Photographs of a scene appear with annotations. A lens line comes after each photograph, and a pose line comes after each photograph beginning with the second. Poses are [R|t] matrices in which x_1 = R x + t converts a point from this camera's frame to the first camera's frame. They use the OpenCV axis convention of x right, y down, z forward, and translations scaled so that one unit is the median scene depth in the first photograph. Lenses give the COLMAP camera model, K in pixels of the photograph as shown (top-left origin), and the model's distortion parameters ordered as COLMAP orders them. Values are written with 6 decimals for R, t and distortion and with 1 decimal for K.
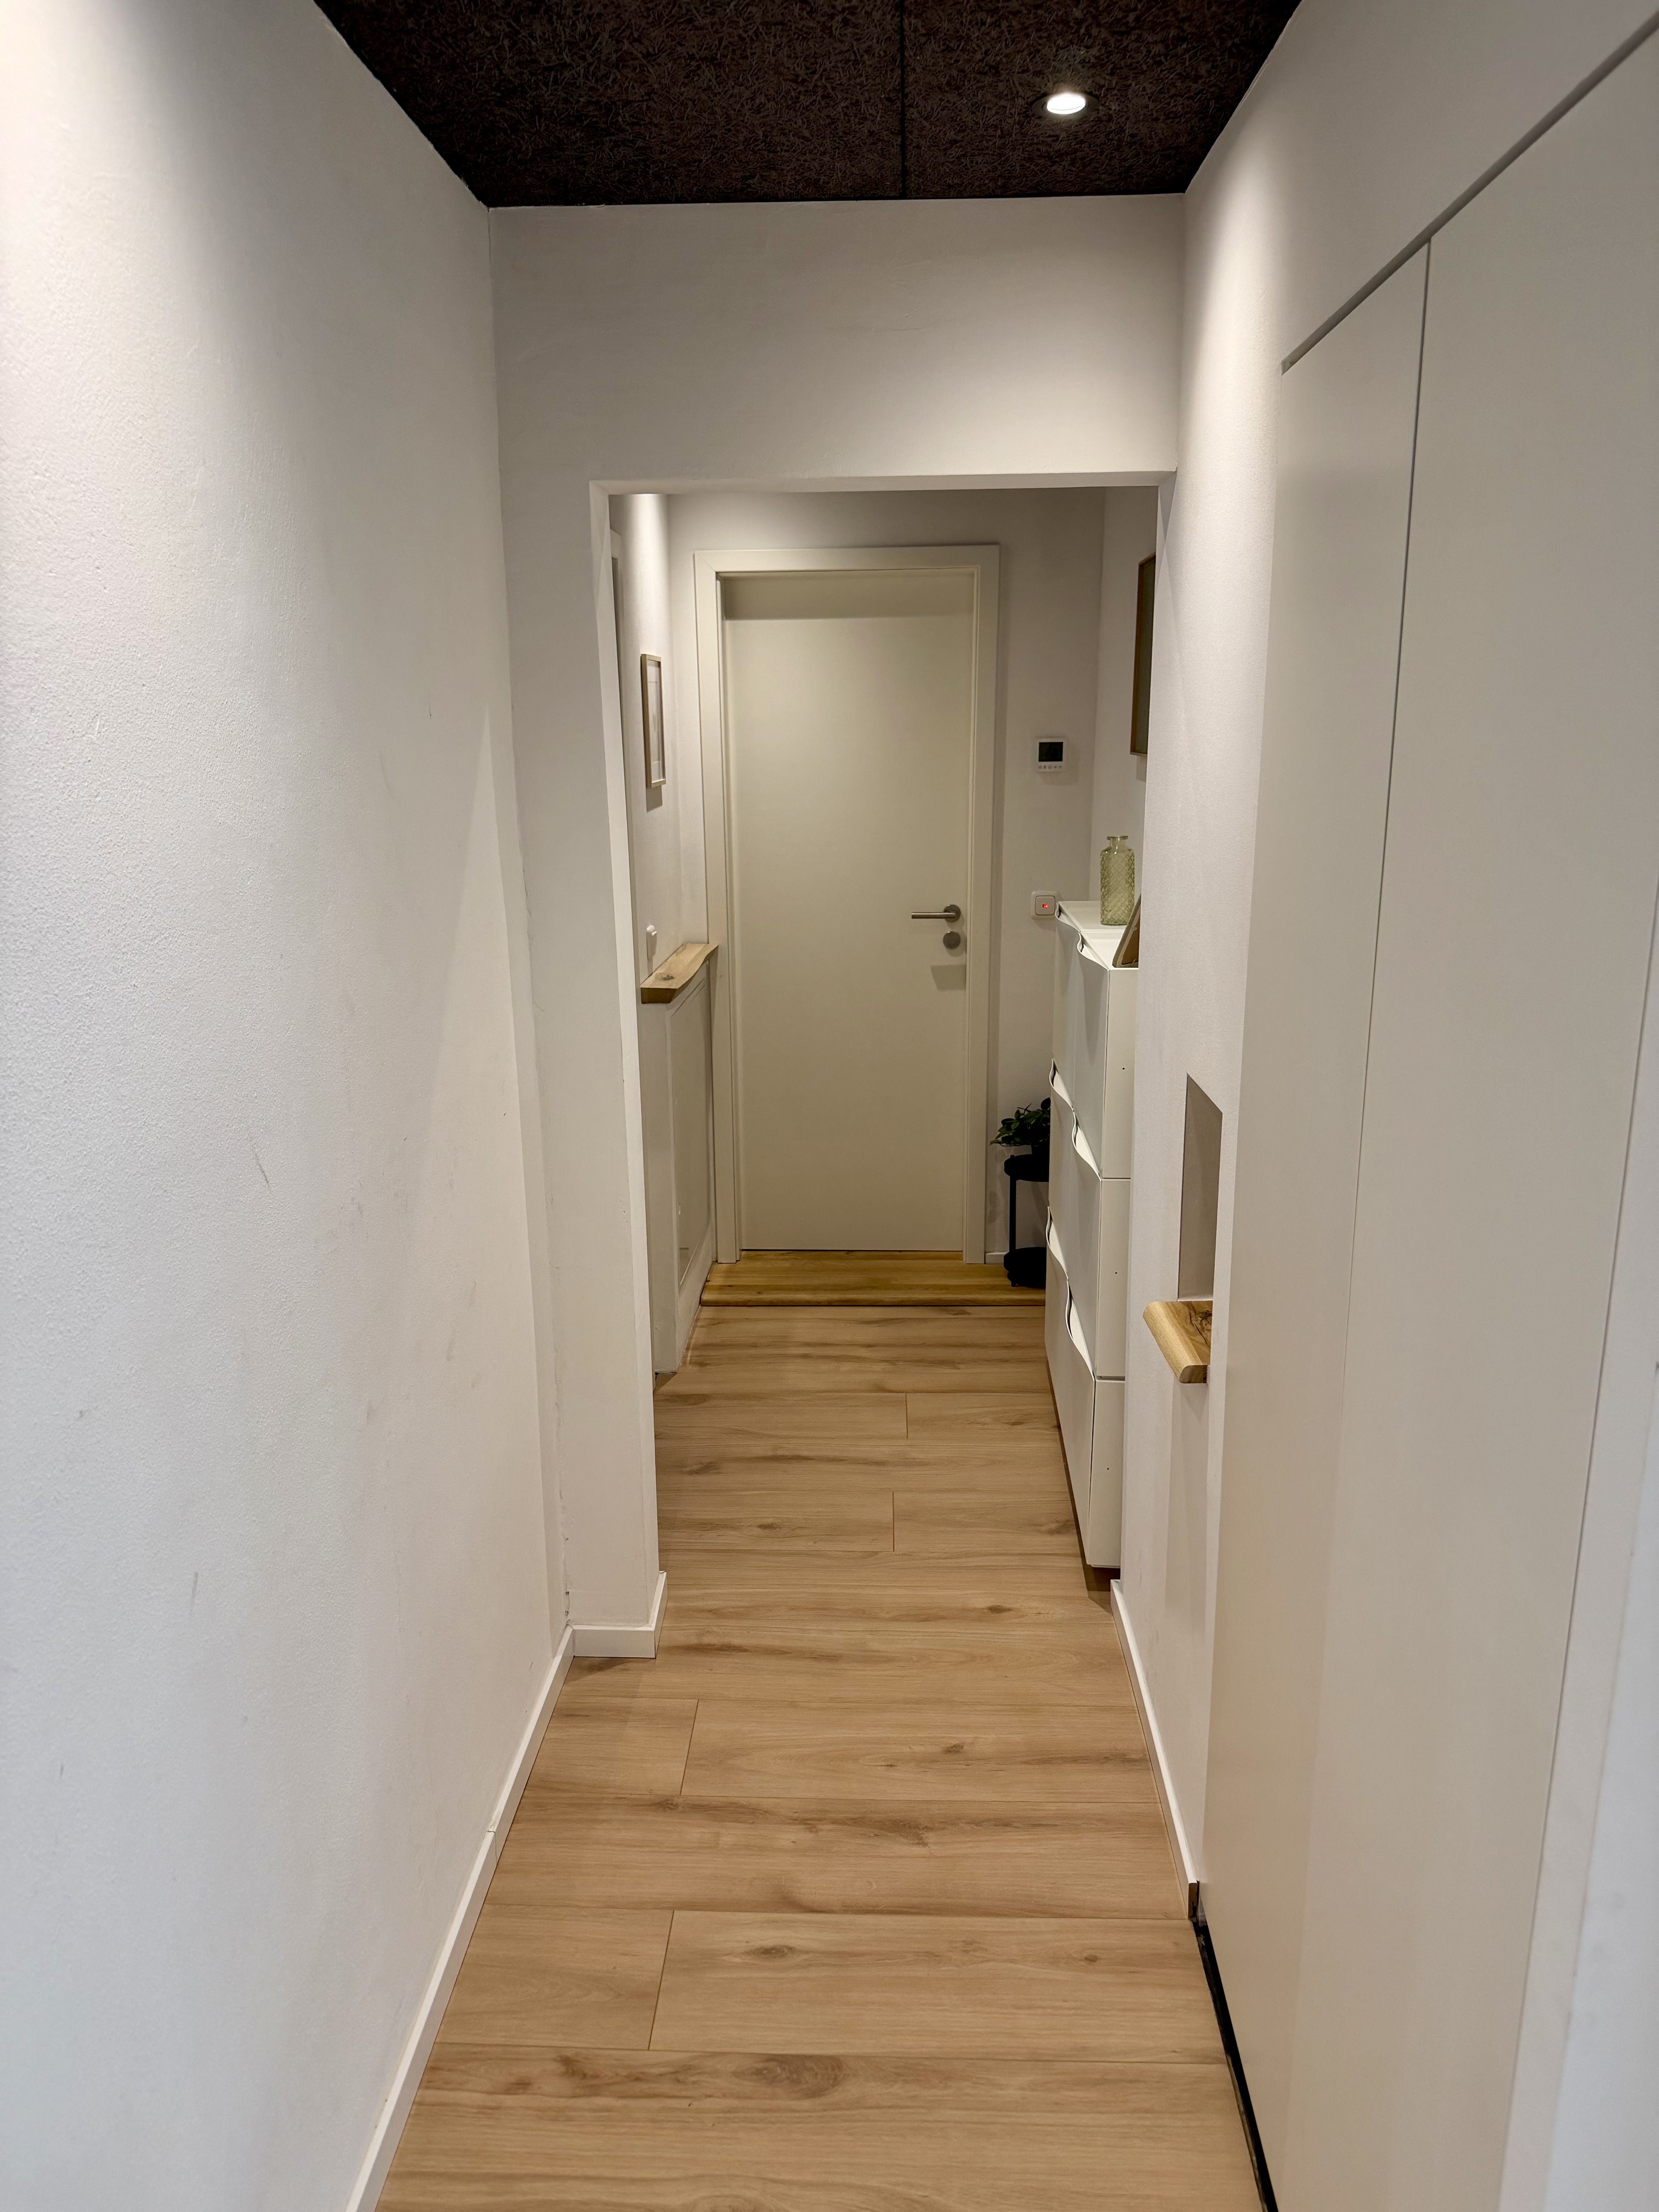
lens RADIAL K [[1555.4, 0, 827.8], [0, 1555.4, 1109.4], [0, 0, 1]] dist [0.064124, -0.092834]
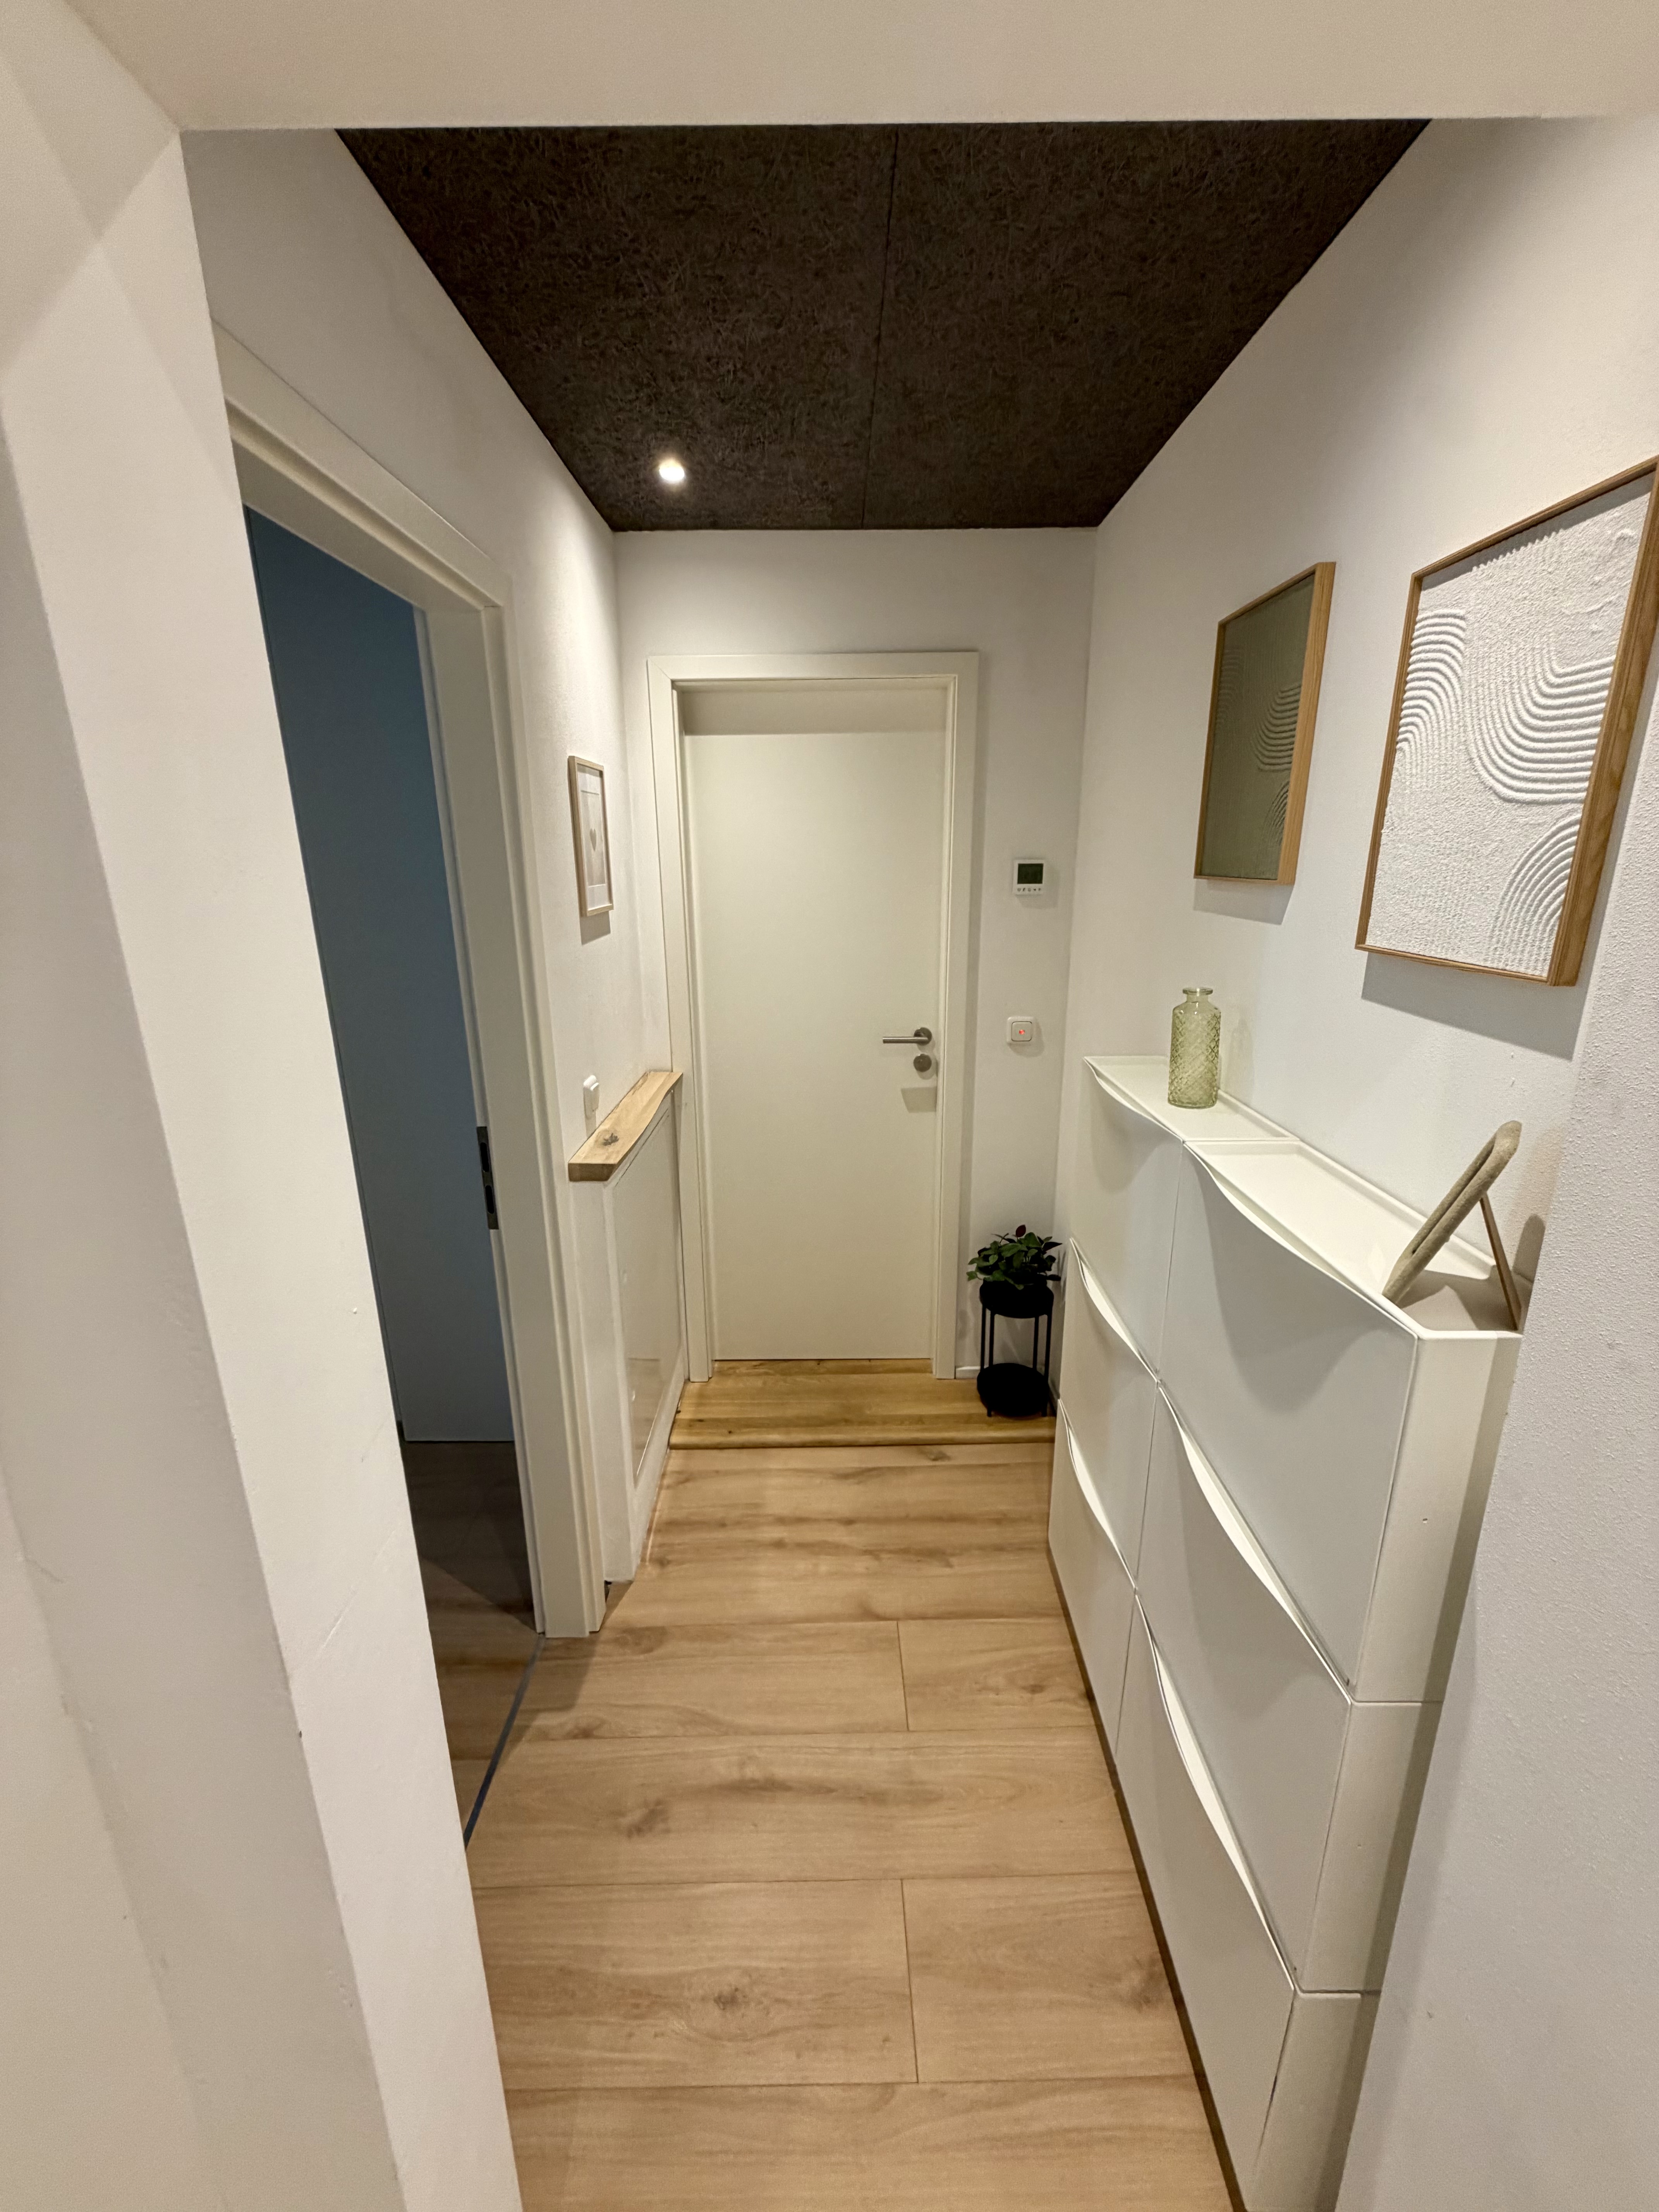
lens RADIAL K [[884.1, 0, 835.3], [0, 884.1, 1072.2], [0, 0, 1]] dist [-0.000210, 0.000082]
pose [[0.998484, -0.012432, 0.053621, -0.005696], [0.012512, 0.999921, -0.001157, -0.109361], [-0.053602, 0.001826, 0.998561, 0.470991]]
